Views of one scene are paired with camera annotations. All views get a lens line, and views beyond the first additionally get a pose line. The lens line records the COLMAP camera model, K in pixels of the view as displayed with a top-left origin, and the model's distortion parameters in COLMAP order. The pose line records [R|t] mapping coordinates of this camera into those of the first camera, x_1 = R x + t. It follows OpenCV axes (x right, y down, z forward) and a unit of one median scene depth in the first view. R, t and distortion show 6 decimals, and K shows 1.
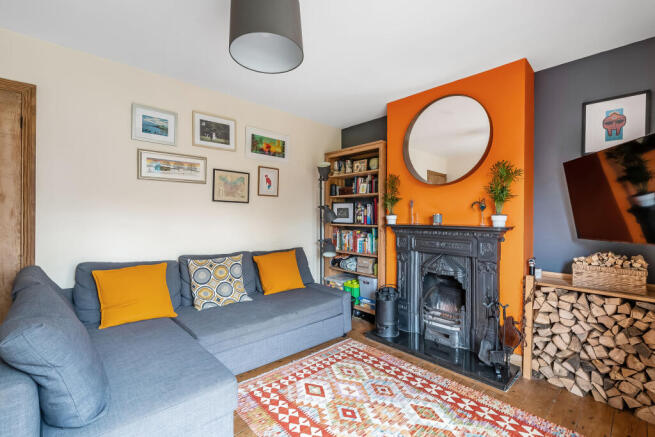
lens RADIAL K [[294.7, 0, 326.9], [0, 294.7, 217.6], [0, 0, 1]] dist [0.002636, 0.000137]
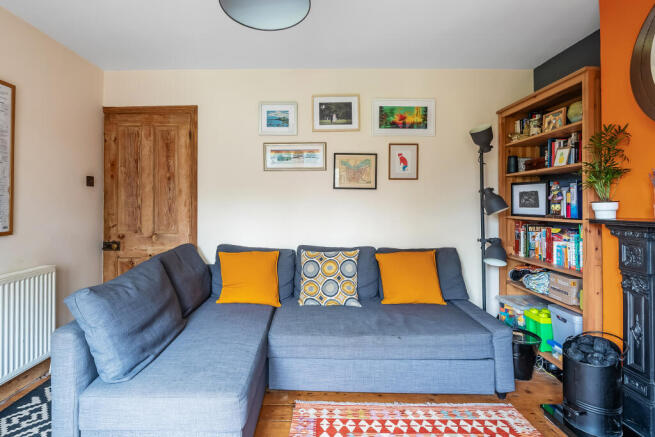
lens RADIAL K [[319.3, 0, 314.4], [0, 319.3, 201.3], [0, 0, 1]] dist [0.005290, -0.000226]
pose [[0.725144, -0.011357, -0.688504, 0.244129], [0.000420, 0.999871, -0.016050, -0.000839], [0.688597, 0.011349, 0.725055, 0.231558]]
